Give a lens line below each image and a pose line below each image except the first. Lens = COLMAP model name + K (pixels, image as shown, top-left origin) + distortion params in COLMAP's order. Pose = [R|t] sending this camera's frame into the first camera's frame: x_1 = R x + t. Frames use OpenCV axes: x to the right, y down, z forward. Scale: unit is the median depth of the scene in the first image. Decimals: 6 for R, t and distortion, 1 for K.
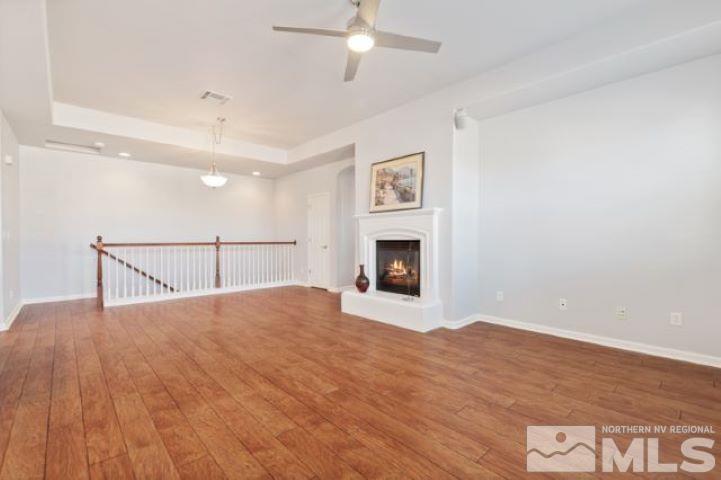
lens RADIAL K [[316.7, 0, 360.5], [0, 316.7, 240.0], [0, 0, 1]] dist [0.002726, 0.000375]
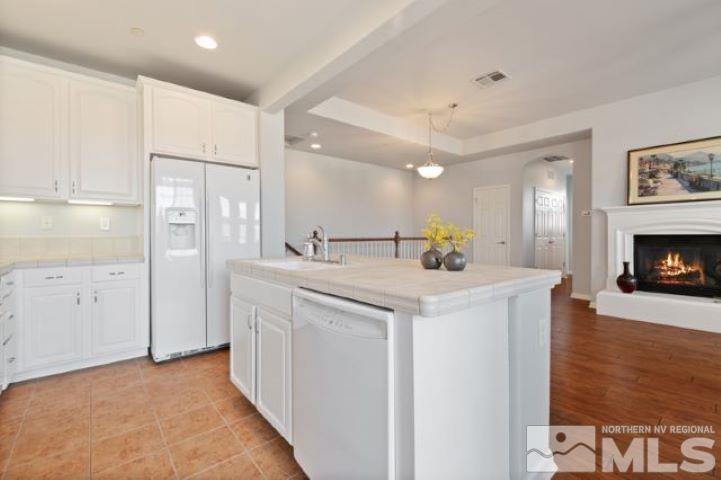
lens RADIAL K [[316.7, 0, 360.5], [0, 316.7, 240.0], [0, 0, 1]] dist [0.002726, 0.000375]
pose [[0.998821, 0.001160, -0.048532, -0.700516], [-0.000567, 0.999925, 0.012215, 0.004038], [0.048542, -0.012173, 0.998747, 0.059470]]
